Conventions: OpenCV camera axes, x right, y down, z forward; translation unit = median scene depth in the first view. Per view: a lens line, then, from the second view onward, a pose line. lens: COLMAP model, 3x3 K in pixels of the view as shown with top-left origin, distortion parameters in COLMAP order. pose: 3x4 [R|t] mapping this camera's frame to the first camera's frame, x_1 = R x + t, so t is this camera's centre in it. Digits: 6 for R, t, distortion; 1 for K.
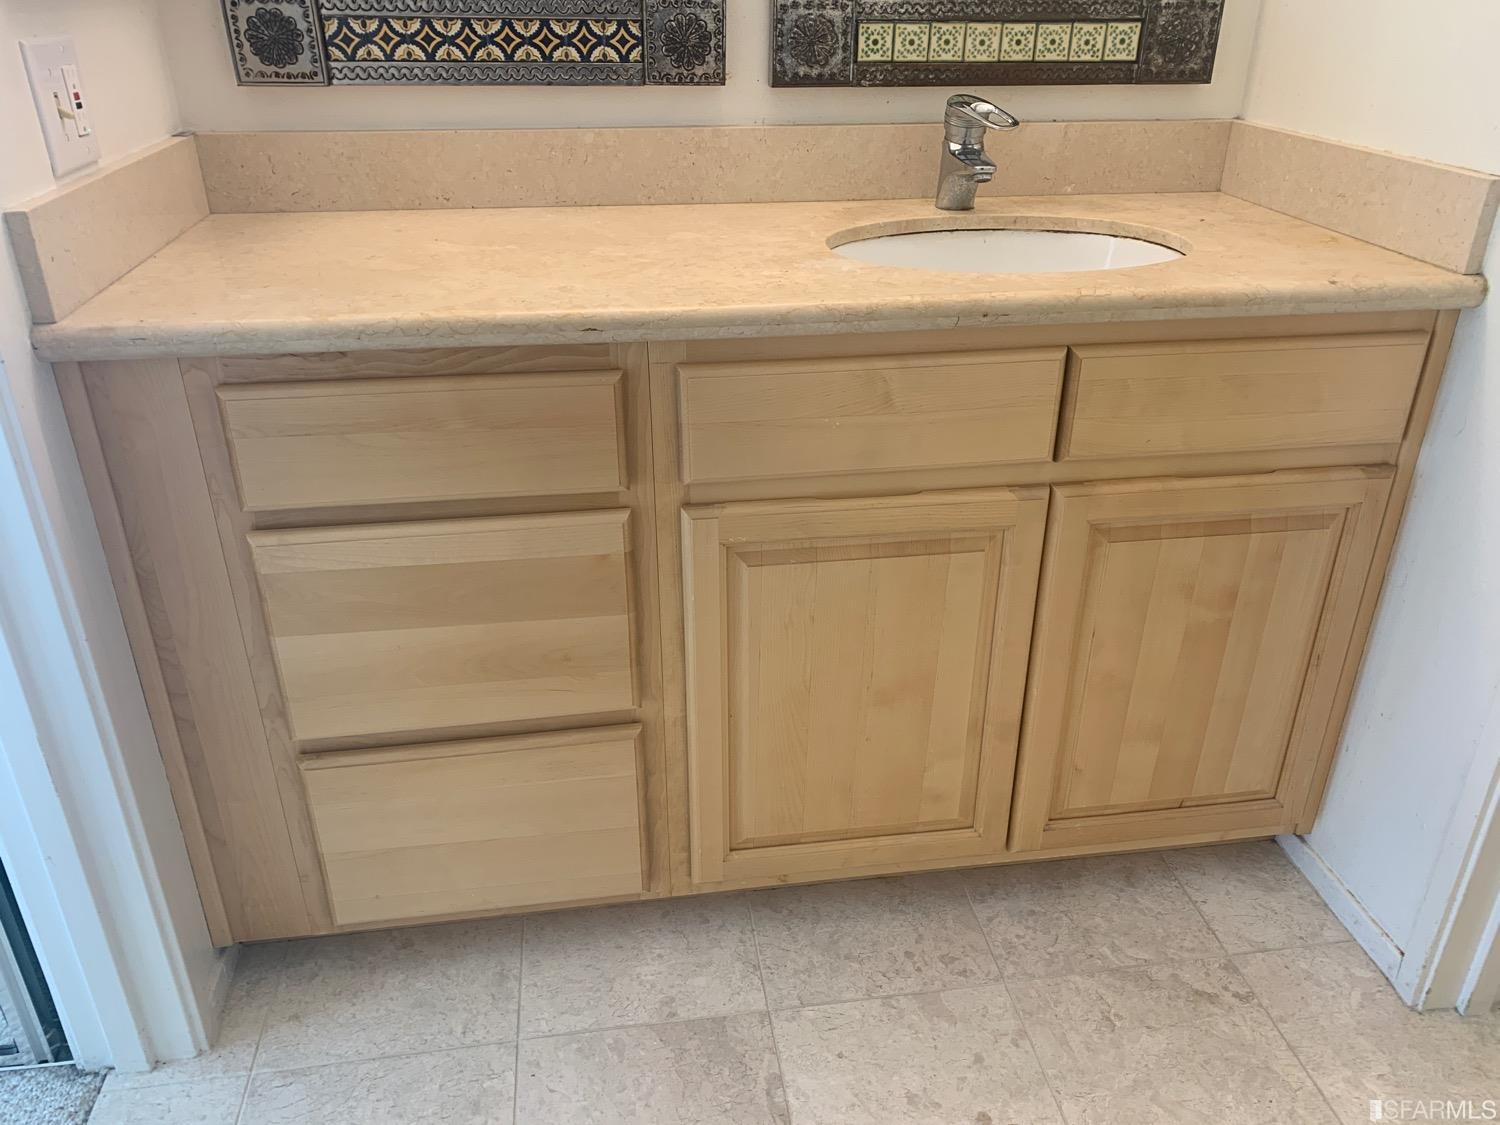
lens RADIAL K [[1144.5, 0, 743.5], [0, 1144.5, 572.1], [0, 0, 1]] dist [0.089970, -0.127567]
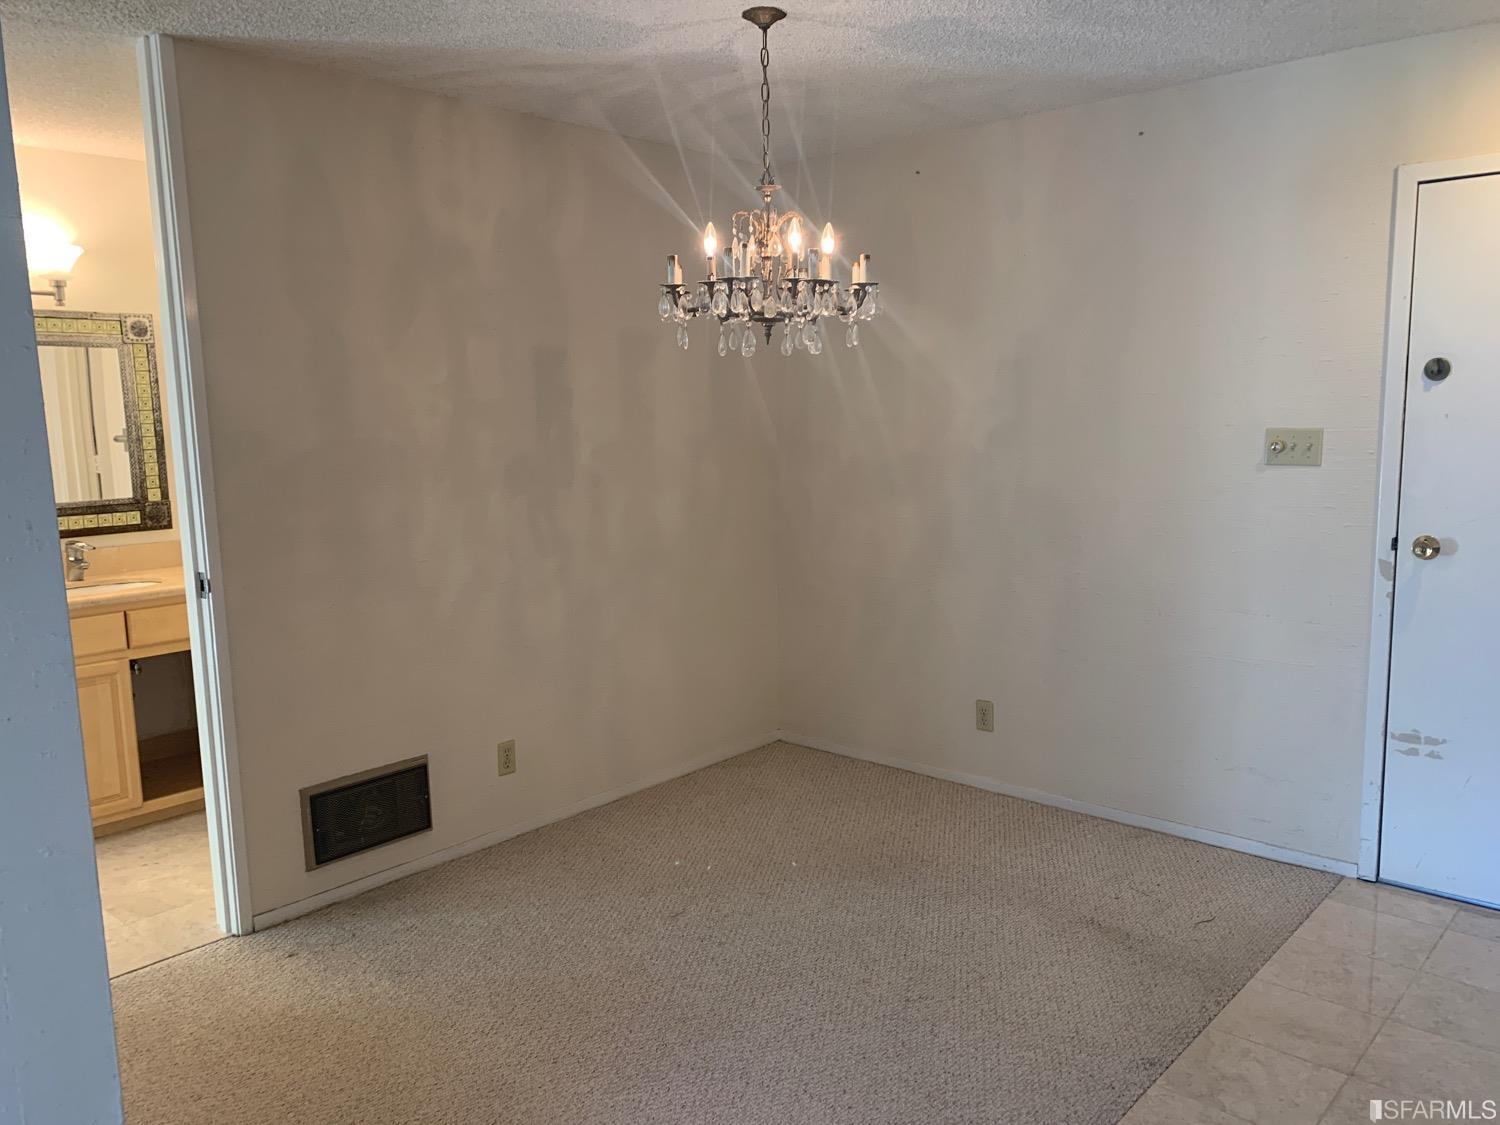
lens RADIAL K [[1167.6, 0, 750.0], [0, 1167.6, 562.5], [0, 0, 1]] dist [0.053628, -0.039002]
pose [[0.765998, -0.107711, 0.633755, -0.371592], [0.311529, 0.924562, -0.219399, 0.772828], [-0.562314, 0.365492, 0.741768, -2.019935]]
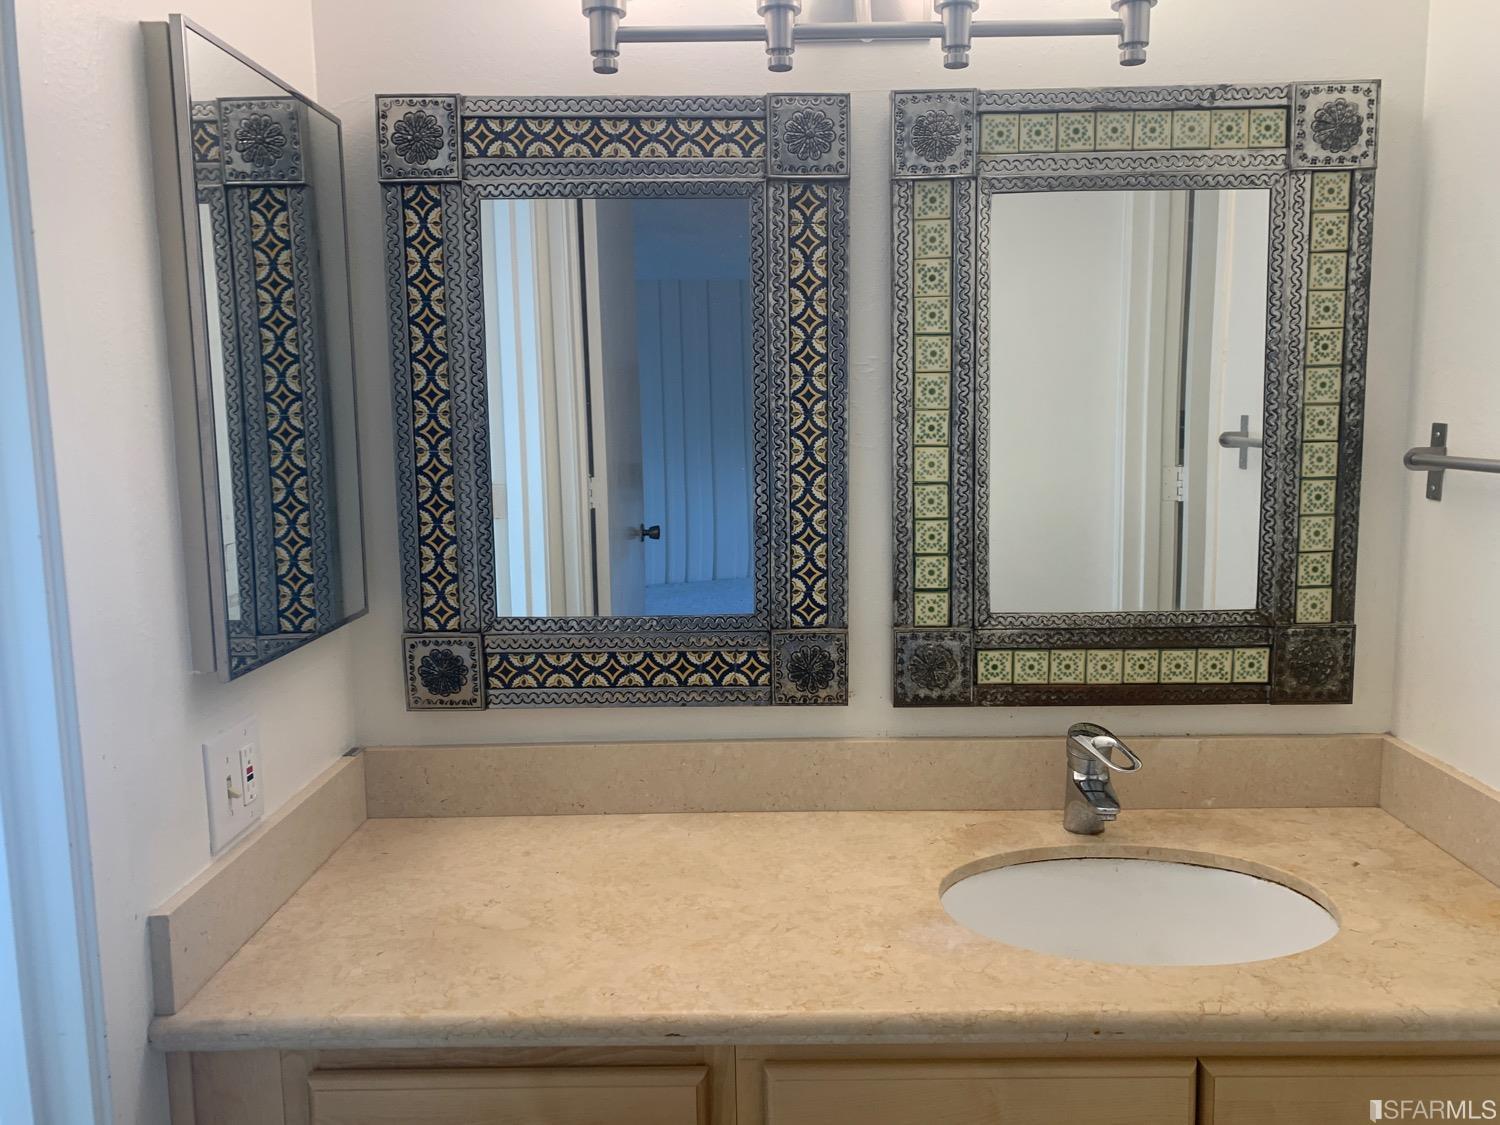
lens RADIAL K [[1150.1, 0, 747.7], [0, 1150.1, 543.0], [0, 0, 1]] dist [0.085701, -0.157896]
pose [[0.985961, 0.001150, -0.166971, 0.070542], [-0.058293, 0.939430, -0.337748, -0.206330], [0.156469, 0.342740, 0.926308, -0.032514]]
